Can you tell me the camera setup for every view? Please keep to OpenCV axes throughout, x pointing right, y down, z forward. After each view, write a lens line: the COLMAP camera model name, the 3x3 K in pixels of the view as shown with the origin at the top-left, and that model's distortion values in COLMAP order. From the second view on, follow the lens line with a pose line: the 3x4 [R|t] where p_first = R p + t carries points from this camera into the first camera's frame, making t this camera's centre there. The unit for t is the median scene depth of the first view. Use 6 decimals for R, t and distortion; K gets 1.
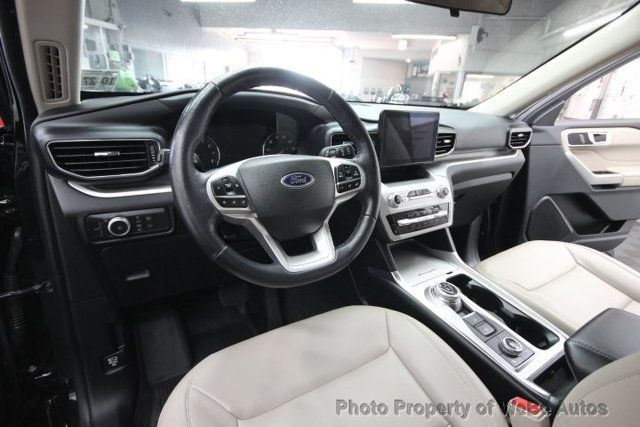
lens RADIAL K [[313.9, 0, 319.6], [0, 313.9, 220.8], [0, 0, 1]] dist [0.001447, 0.000042]
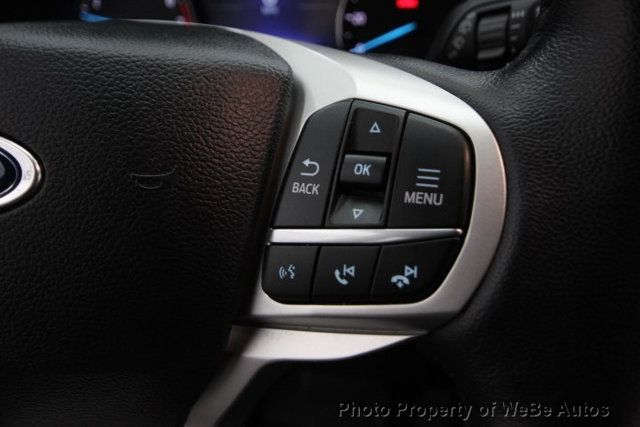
lens RADIAL K [[605.2, 0, 320.0], [0, 605.2, 213.5], [0, 0, 1]] dist [0.003744, 0.000088]
pose [[0.738876, 0.241923, -0.628917, 0.163958], [-0.202818, 0.969893, 0.134806, -0.113312], [0.642594, 0.027951, 0.765697, 0.538639]]
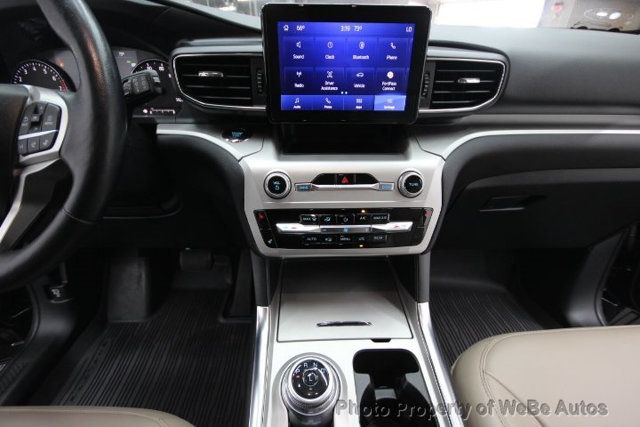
lens RADIAL K [[298.3, 0, 320.0], [0, 298.3, 213.5], [0, 0, 1]] dist [0.002336, -0.008229]
pose [[0.867783, 0.203419, -0.453403, 0.509358], [-0.153744, 0.977517, 0.144306, -0.096515], [0.472563, -0.055518, 0.879546, 0.532077]]
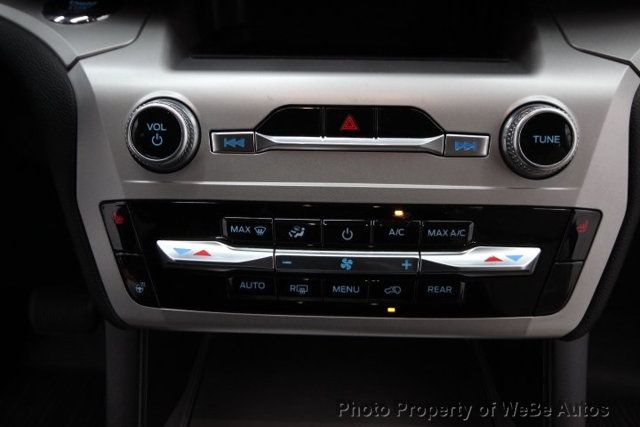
lens RADIAL K [[605.2, 0, 320.0], [0, 605.2, 213.5], [0, 0, 1]] dist [0.003744, 0.000088]
pose [[0.824673, 0.220758, -0.520749, 0.494365], [-0.172728, 0.975000, 0.139789, -0.081387], [0.538590, -0.025332, 0.842187, 0.674657]]
